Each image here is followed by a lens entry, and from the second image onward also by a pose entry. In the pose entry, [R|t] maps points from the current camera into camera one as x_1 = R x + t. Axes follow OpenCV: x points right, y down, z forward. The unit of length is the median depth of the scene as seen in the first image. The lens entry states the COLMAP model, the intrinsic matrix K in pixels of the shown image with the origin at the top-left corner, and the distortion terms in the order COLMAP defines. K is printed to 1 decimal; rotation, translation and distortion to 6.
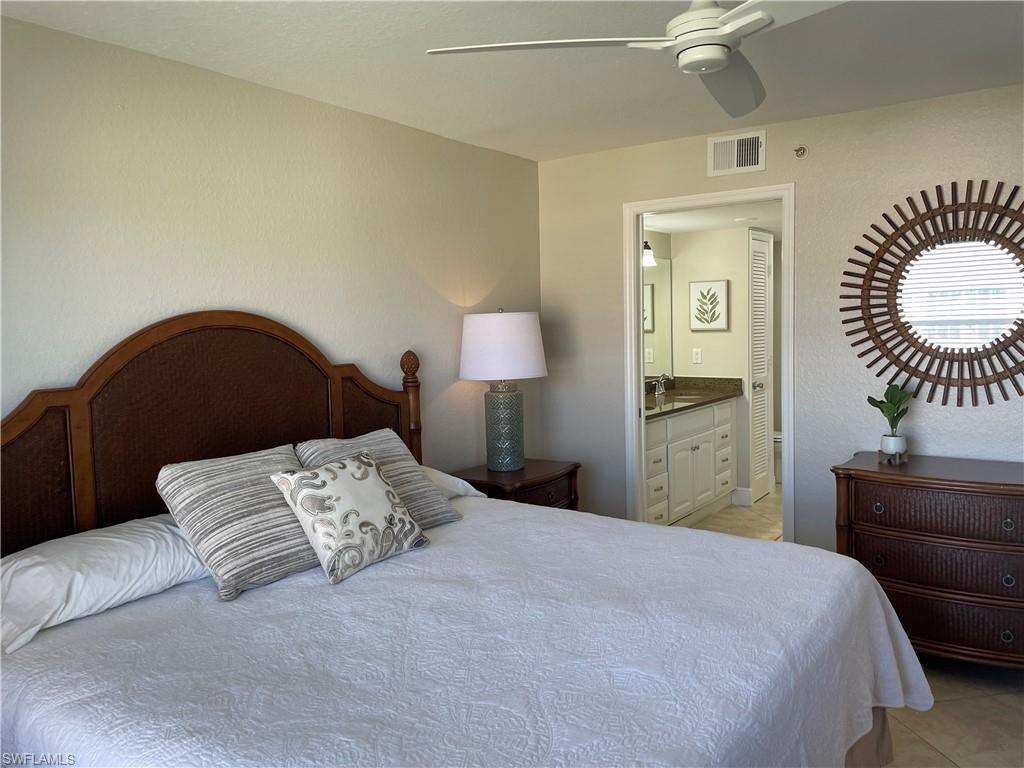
lens RADIAL K [[784.2, 0, 518.3], [0, 784.2, 384.7], [0, 0, 1]] dist [0.044417, -0.010919]
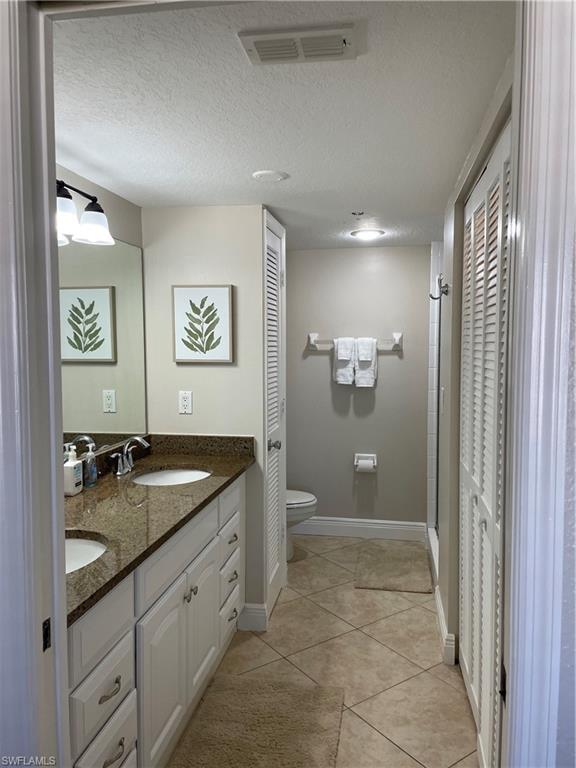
lens RADIAL K [[588.1, 0, 293.0], [0, 588.1, 382.1], [0, 0, 1]] dist [0.044417, -0.010919]
pose [[0.906904, -0.002240, 0.421332, 0.106397], [0.009733, 0.999830, -0.015634, -0.045459], [-0.421226, 0.018279, 0.906772, 0.535651]]
